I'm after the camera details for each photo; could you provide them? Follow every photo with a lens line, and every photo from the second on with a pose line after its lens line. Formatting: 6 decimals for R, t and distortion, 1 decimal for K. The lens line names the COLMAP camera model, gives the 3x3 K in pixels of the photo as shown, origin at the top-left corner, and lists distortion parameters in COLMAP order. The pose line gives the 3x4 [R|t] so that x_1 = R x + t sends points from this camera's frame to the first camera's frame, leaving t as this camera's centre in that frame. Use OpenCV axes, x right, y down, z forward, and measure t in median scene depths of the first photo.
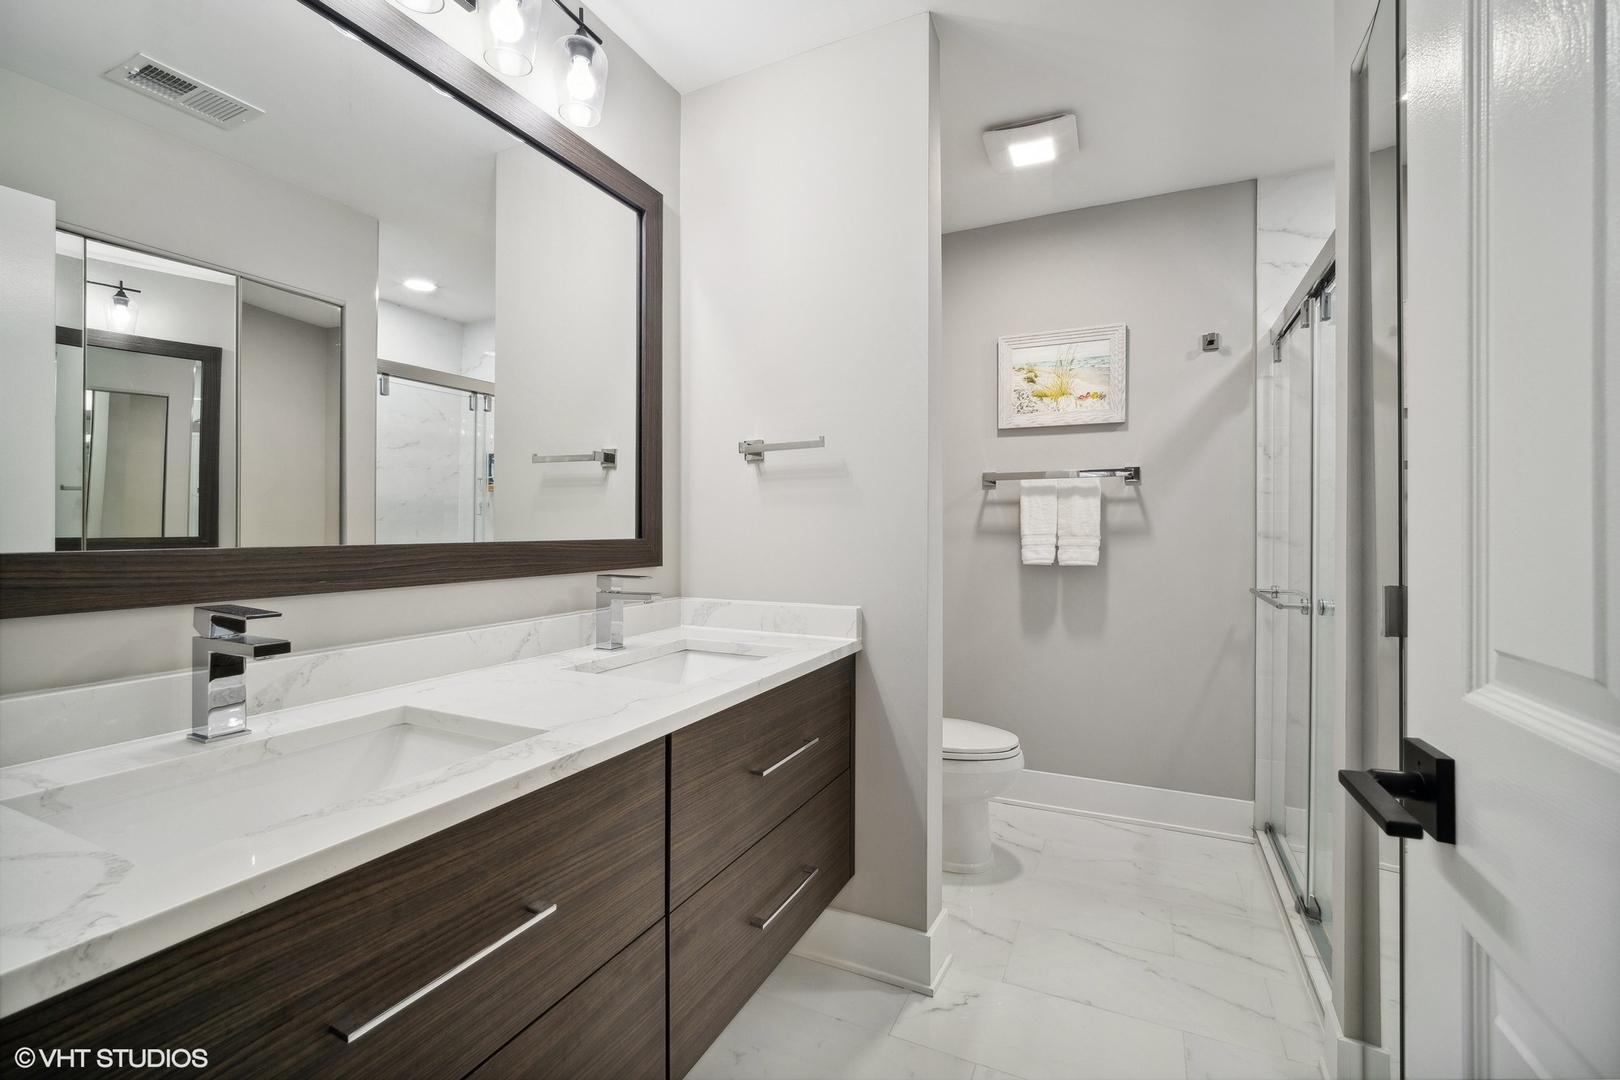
lens RADIAL K [[701.6, 0, 810.5], [0, 701.6, 530.2], [0, 0, 1]] dist [0.000867, -0.000118]
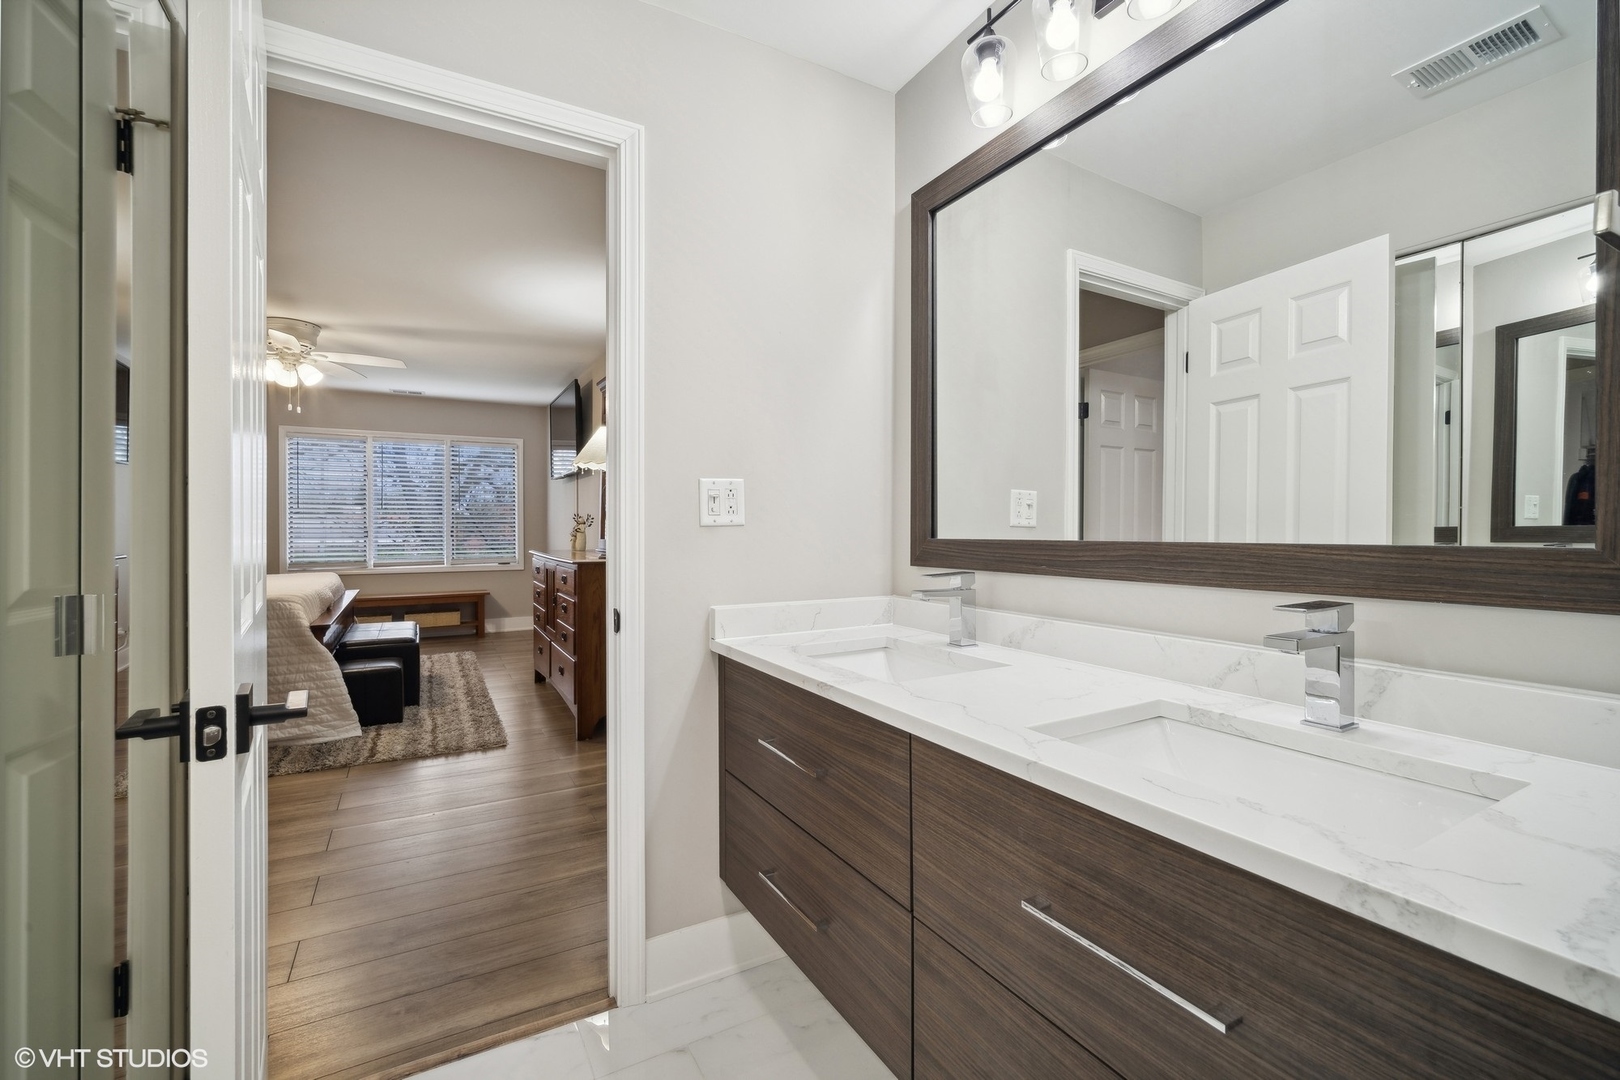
lens RADIAL K [[701.6, 0, 814.4], [0, 701.6, 534.8], [0, 0, 1]] dist [0.000867, -0.000118]
pose [[-0.572871, 0.007839, -0.819608, 0.660523], [0.001027, 0.999960, 0.008846, -0.000433], [0.819645, 0.004225, -0.572857, 1.395316]]
